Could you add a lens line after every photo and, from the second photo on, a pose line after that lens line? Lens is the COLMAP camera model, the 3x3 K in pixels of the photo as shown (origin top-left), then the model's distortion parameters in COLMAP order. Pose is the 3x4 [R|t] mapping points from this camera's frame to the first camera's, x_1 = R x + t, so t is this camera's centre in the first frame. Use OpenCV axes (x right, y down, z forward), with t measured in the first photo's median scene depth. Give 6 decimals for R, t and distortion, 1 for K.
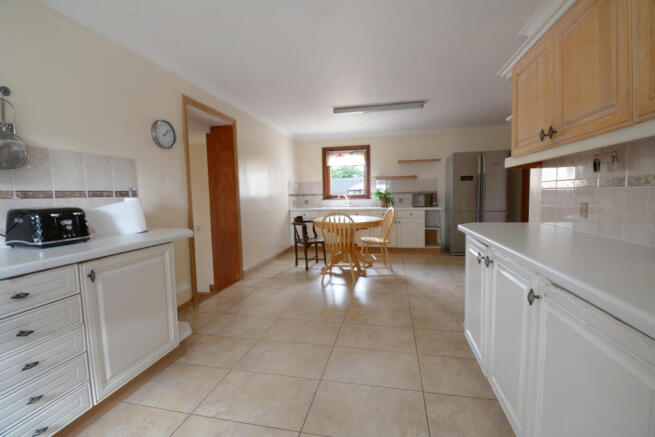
lens RADIAL K [[291.4, 0, 327.5], [0, 291.4, 218.5], [0, 0, 1]] dist [-0.000547, -0.000179]
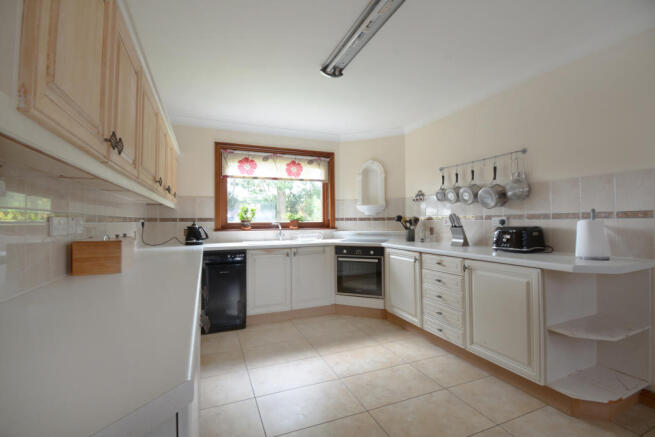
lens RADIAL K [[291.4, 0, 327.5], [0, 291.4, 218.5], [0, 0, 1]] dist [-0.000547, -0.000179]
pose [[-0.815991, 0.017107, -0.577812, 0.608258], [-0.026693, 0.997381, 0.067225, -0.133528], [0.577448, 0.070279, -0.813397, 1.477992]]
